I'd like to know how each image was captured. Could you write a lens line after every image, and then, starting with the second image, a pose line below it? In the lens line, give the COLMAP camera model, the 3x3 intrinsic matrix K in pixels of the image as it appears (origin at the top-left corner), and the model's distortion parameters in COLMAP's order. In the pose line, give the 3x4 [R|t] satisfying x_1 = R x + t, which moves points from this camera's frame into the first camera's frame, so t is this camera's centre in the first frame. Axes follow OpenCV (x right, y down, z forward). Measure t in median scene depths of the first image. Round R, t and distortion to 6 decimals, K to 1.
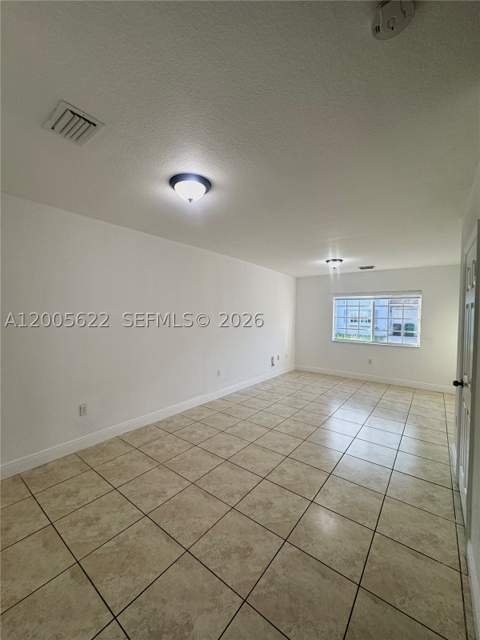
lens RADIAL K [[255.3, 0, 240.6], [0, 255.3, 320.0], [0, 0, 1]] dist [-0.012730, 0.000505]
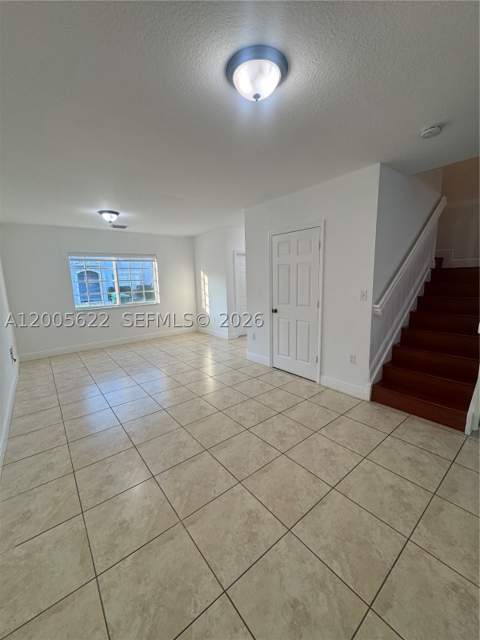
lens RADIAL K [[255.3, 0, 240.2], [0, 255.3, 319.2], [0, 0, 1]] dist [-0.012730, 0.000505]
pose [[0.235342, -0.181246, 0.954863, -0.741986], [0.058536, 0.983318, 0.172219, -0.006705], [-0.970148, 0.015363, 0.242025, 0.679962]]
